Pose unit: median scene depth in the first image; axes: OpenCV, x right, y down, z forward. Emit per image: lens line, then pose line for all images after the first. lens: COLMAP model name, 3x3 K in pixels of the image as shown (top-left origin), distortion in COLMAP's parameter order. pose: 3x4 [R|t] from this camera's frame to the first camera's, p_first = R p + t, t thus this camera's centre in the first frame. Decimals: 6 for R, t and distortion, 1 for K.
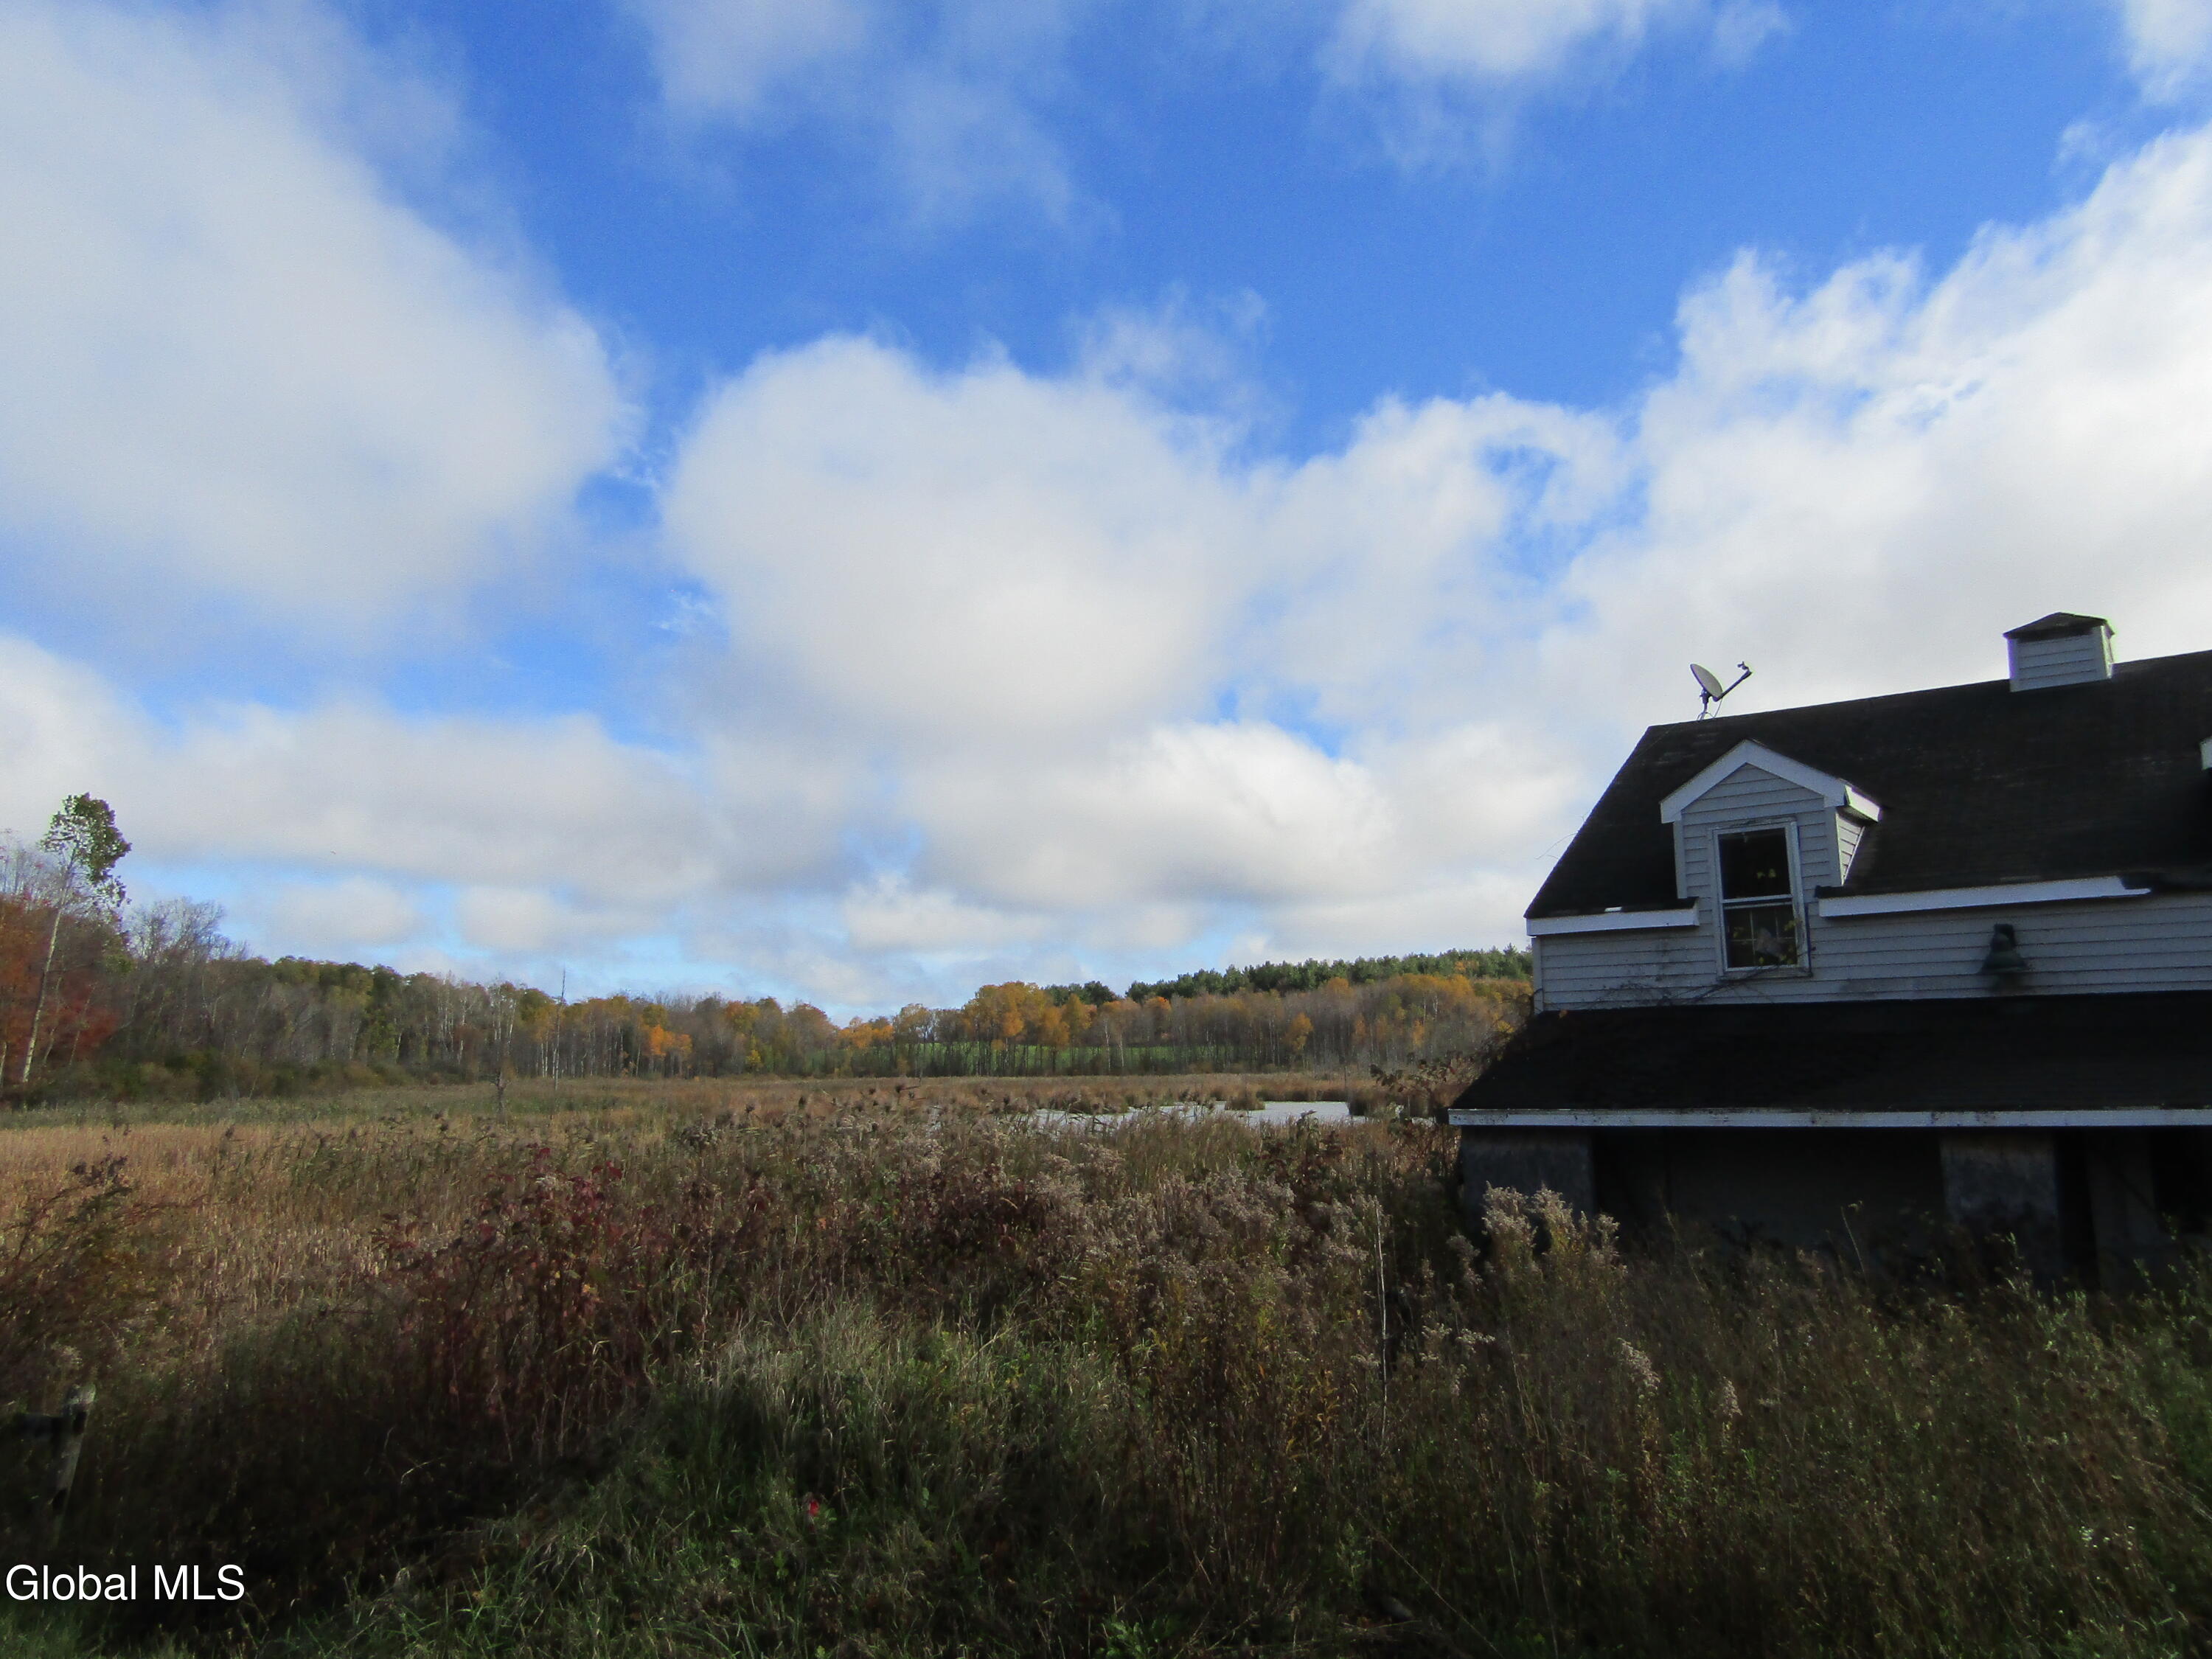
lens RADIAL K [[1596.7, 0, 1106.0], [0, 1596.7, 829.5], [0, 0, 1]] dist [0.003507, 0.001818]
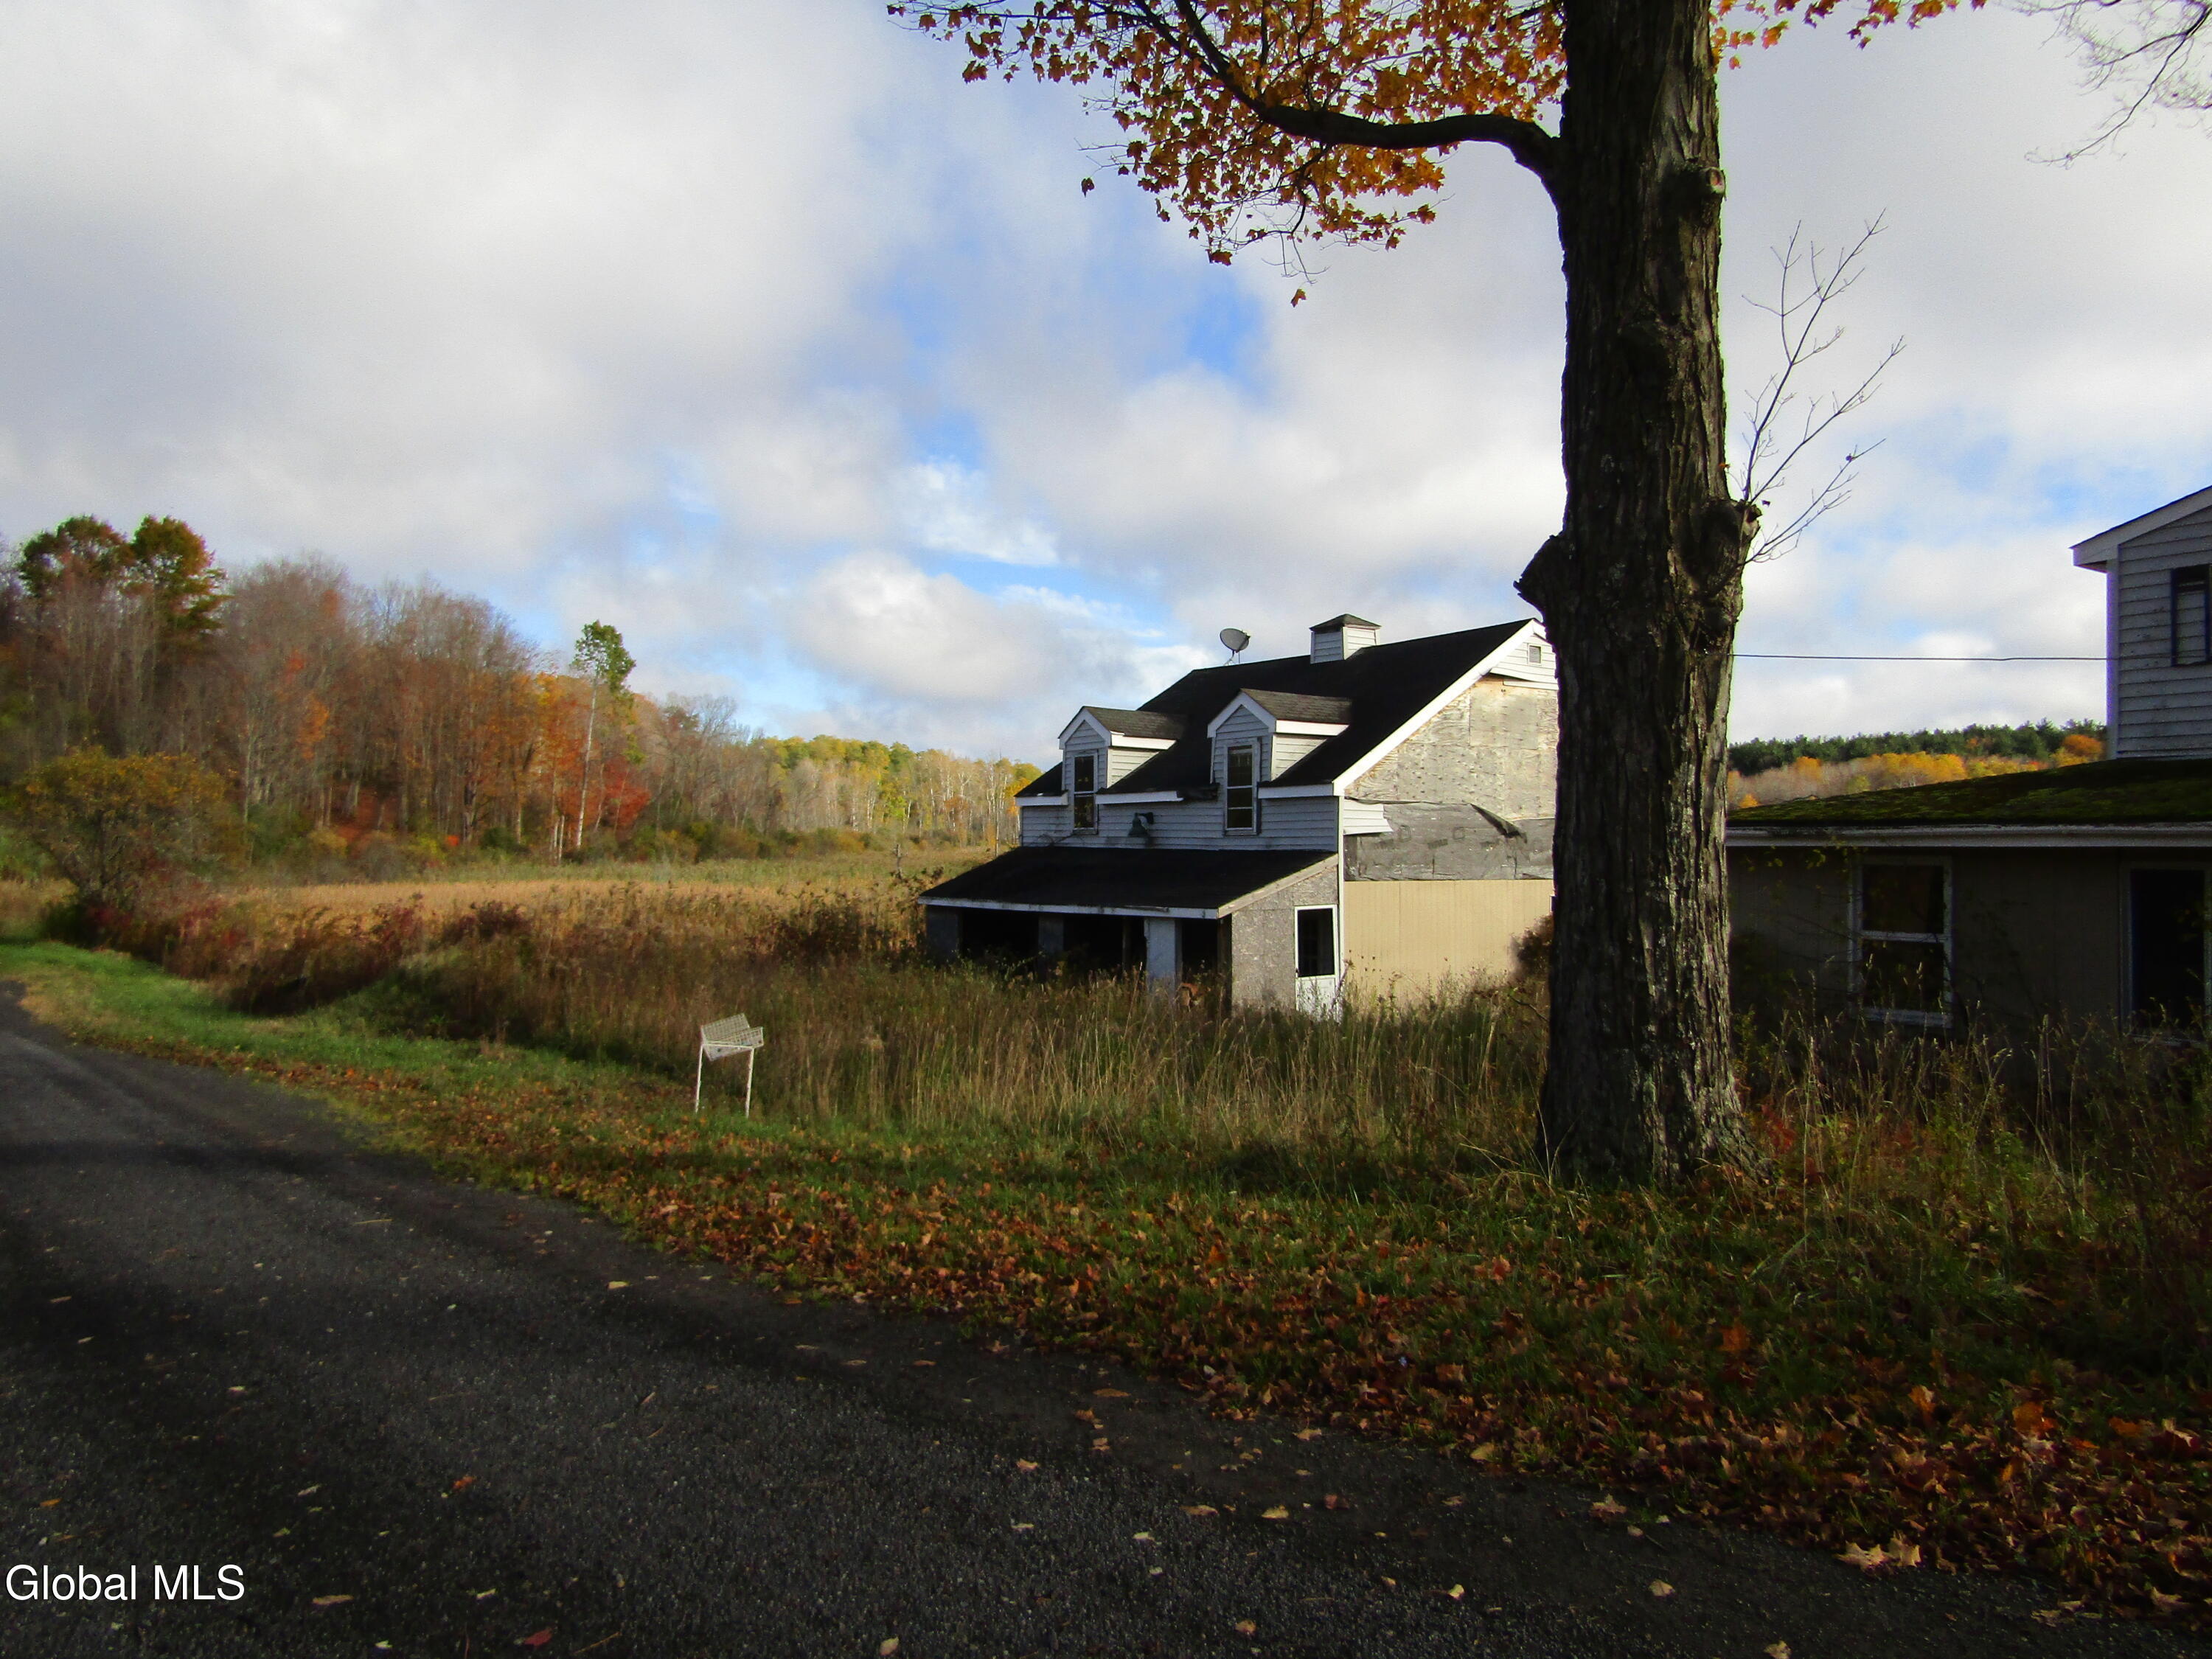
lens RADIAL K [[1596.7, 0, 1106.0], [0, 1596.7, 829.5], [0, 0, 1]] dist [0.003507, 0.001818]
pose [[0.953324, 0.015363, -0.301557, 0.993120], [0.027377, 0.990194, 0.136994, -0.169377], [0.300704, -0.138855, 0.943555, -0.768886]]
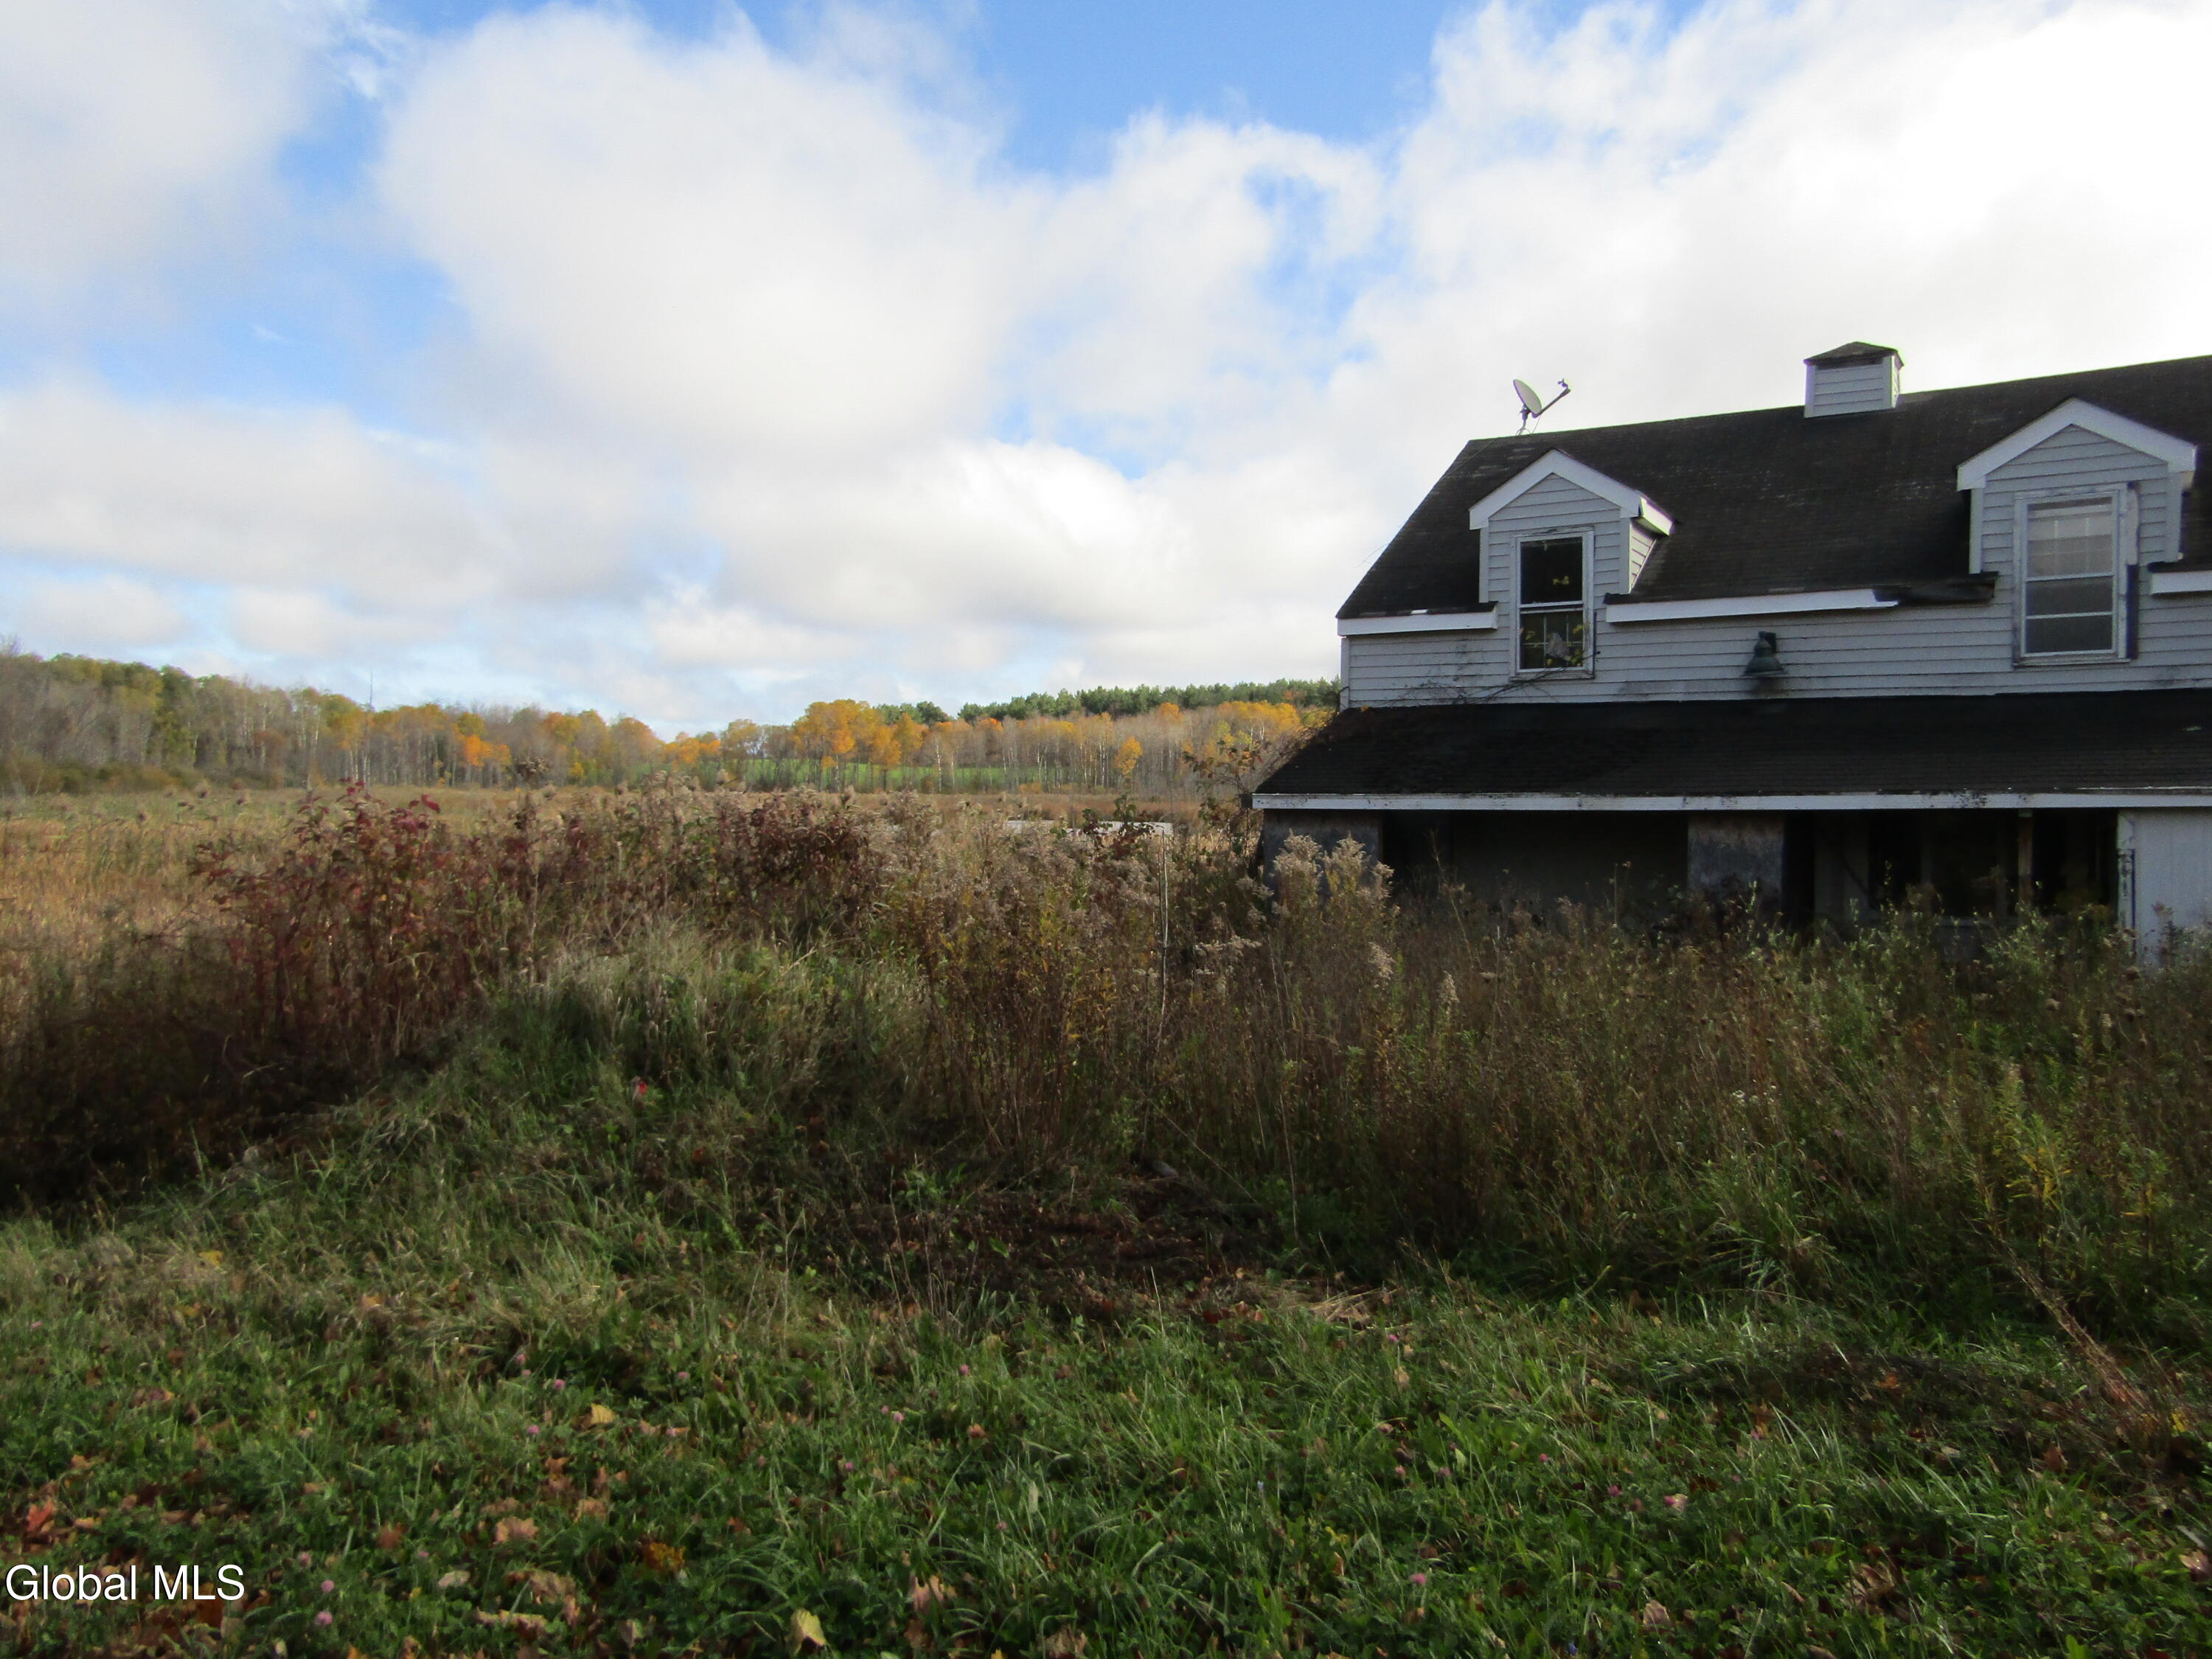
lens RADIAL K [[1596.2, 0, 1106.0], [0, 1596.2, 829.5], [0, 0, 1]] dist [0.000442, -0.000620]
pose [[0.994277, 0.016041, 0.105622, 0.005941], [-0.033956, 0.984845, 0.170078, 0.020452], [-0.101293, -0.172691, 0.979754, -0.028771]]
